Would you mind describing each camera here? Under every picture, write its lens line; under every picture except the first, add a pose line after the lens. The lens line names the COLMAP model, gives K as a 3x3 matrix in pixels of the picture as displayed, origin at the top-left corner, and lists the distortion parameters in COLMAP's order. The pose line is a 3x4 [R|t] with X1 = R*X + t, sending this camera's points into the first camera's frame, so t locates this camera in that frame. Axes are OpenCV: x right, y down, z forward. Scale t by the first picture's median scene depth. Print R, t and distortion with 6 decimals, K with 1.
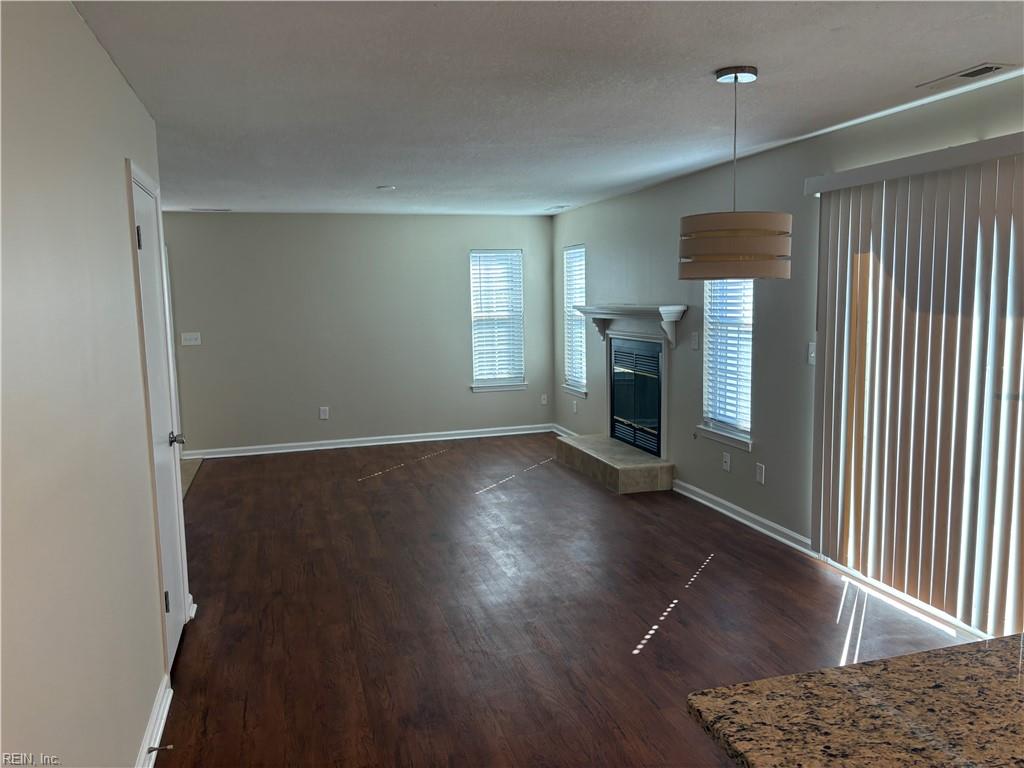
lens RADIAL K [[783.2, 0, 512.0], [0, 783.2, 384.0], [0, 0, 1]] dist [0.003300, 0.001155]
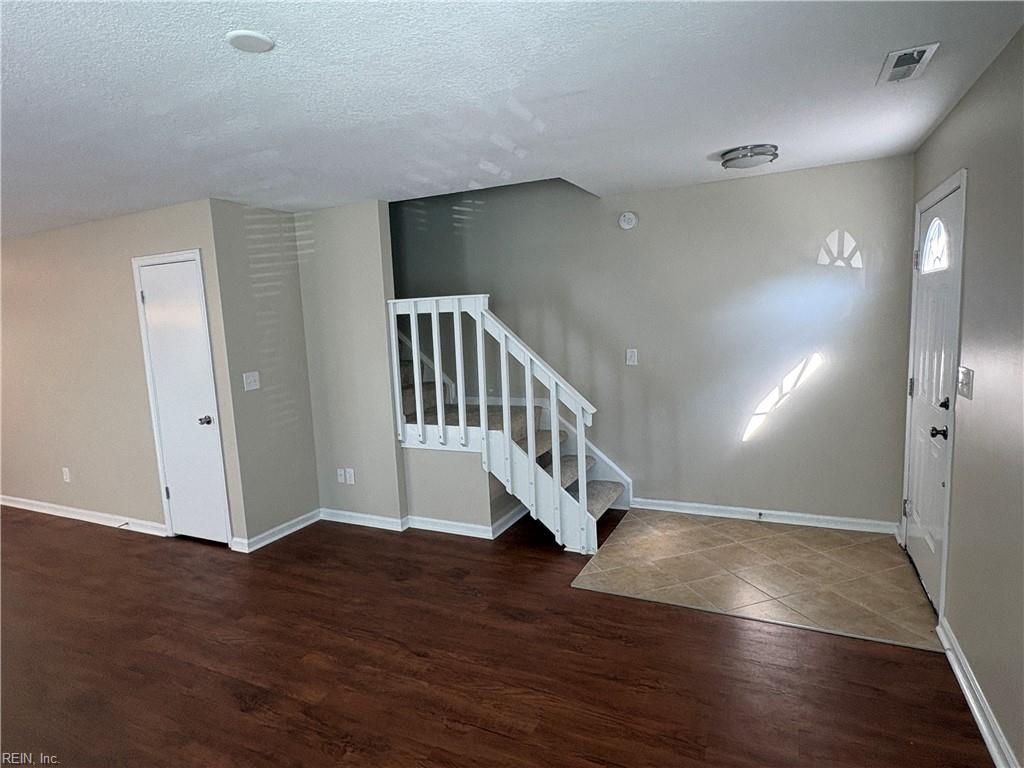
lens RADIAL K [[569.5, 0, 512.0], [0, 569.5, 384.0], [0, 0, 1]] dist [0.000761, 0.000301]
pose [[-0.665033, 0.128394, -0.735694, -0.013551], [-0.033183, 0.979057, 0.200862, -0.173014], [0.746076, 0.157992, -0.646845, 1.516364]]
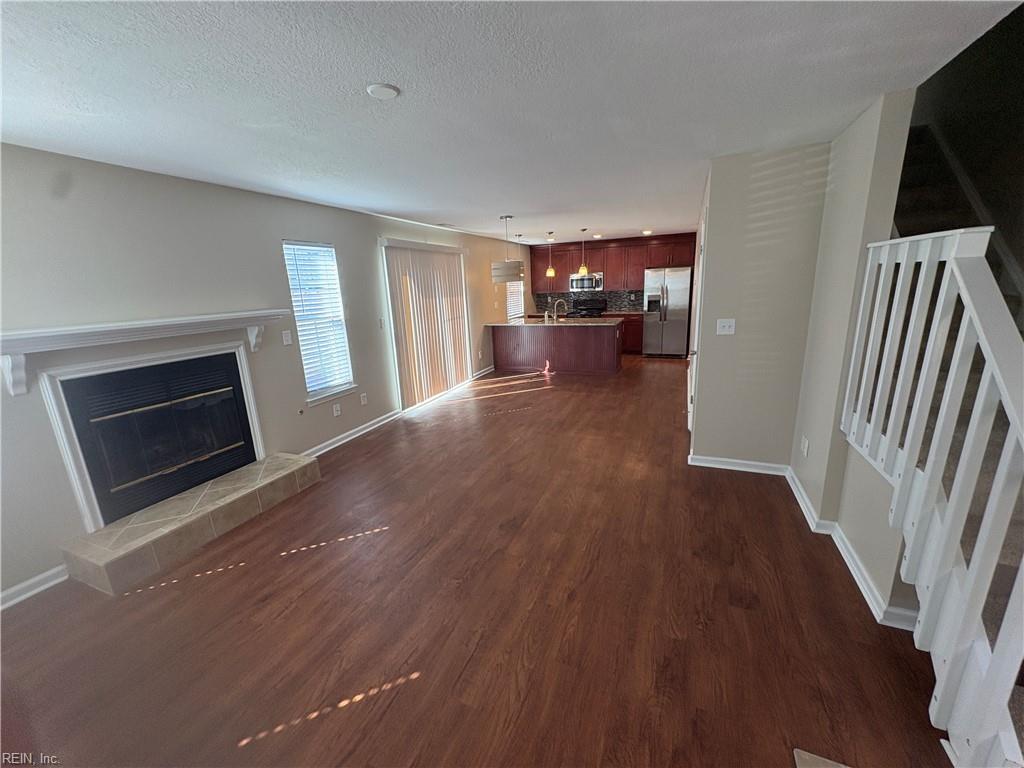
lens RADIAL K [[406.8, 0, 512.0], [0, 406.8, 384.0], [0, 0, 1]] dist [-0.001060, 0.000002]
pose [[-0.774757, -0.104403, 0.623580, -0.498912], [0.123619, 0.942224, 0.311339, -0.159661], [-0.620057, 0.318298, -0.717089, 1.418230]]
